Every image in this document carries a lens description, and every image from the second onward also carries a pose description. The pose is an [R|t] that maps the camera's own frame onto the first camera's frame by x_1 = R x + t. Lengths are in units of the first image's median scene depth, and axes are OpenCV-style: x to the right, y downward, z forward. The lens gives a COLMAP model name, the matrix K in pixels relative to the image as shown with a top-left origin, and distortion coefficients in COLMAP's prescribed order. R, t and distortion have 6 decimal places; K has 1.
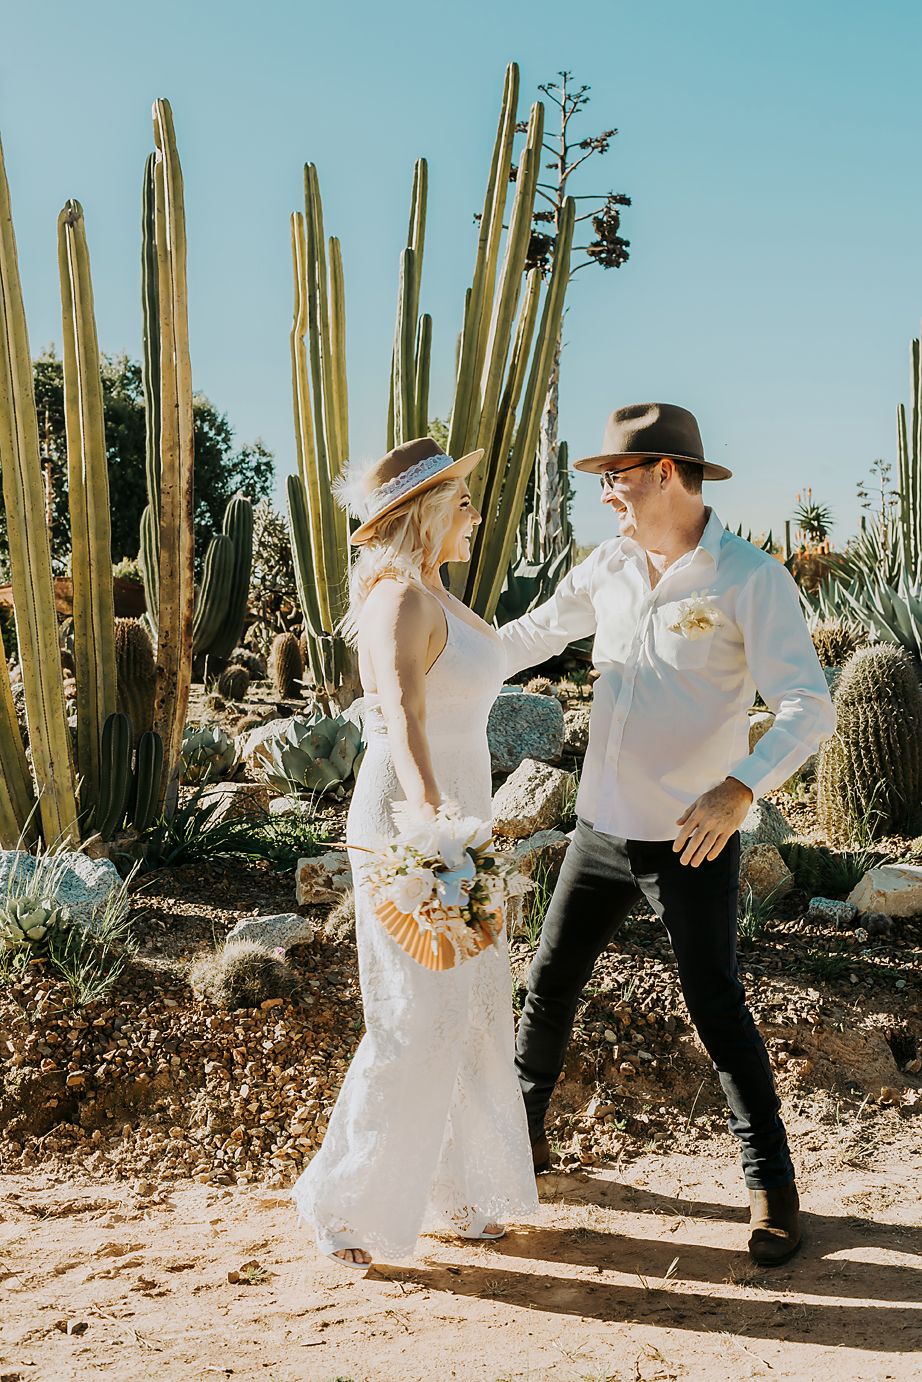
lens RADIAL K [[1986.5, 0, 460.5], [0, 1986.5, 686.2], [0, 0, 1]] dist [0.008812, -0.055534]
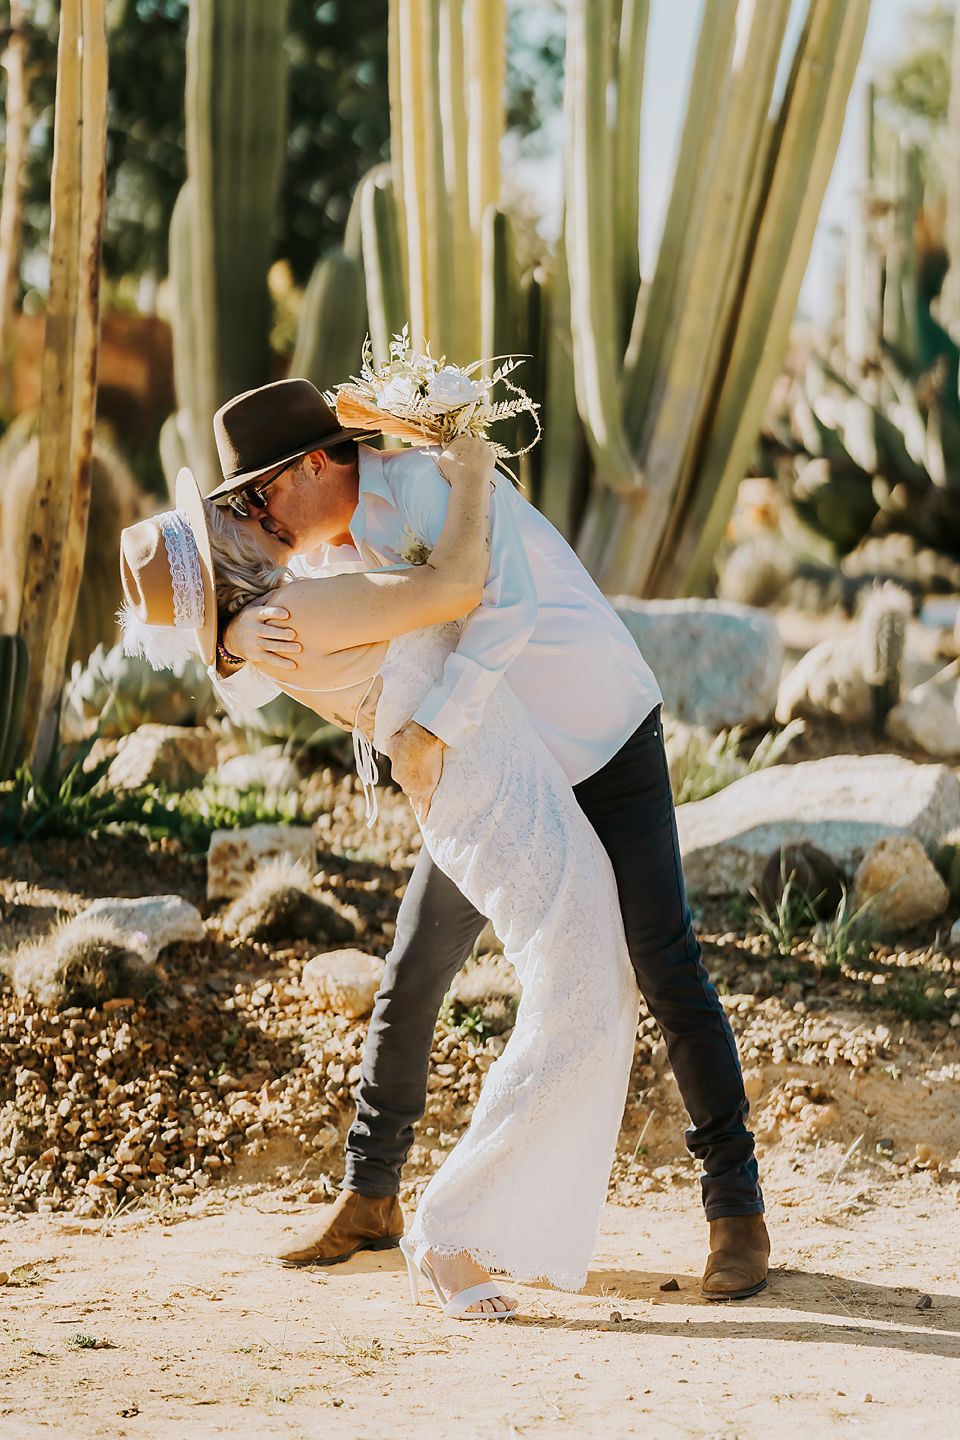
lens RADIAL K [[5728.5, 0, 480.0], [0, 5728.5, 720.0], [0, 0, 1]] dist [-0.005364, -0.151396]
pose [[0.990465, 0.041087, -0.131496, 0.315300], [-0.038638, 0.999030, 0.021128, 0.007048], [0.132236, -0.015846, 0.991092, -1.082413]]
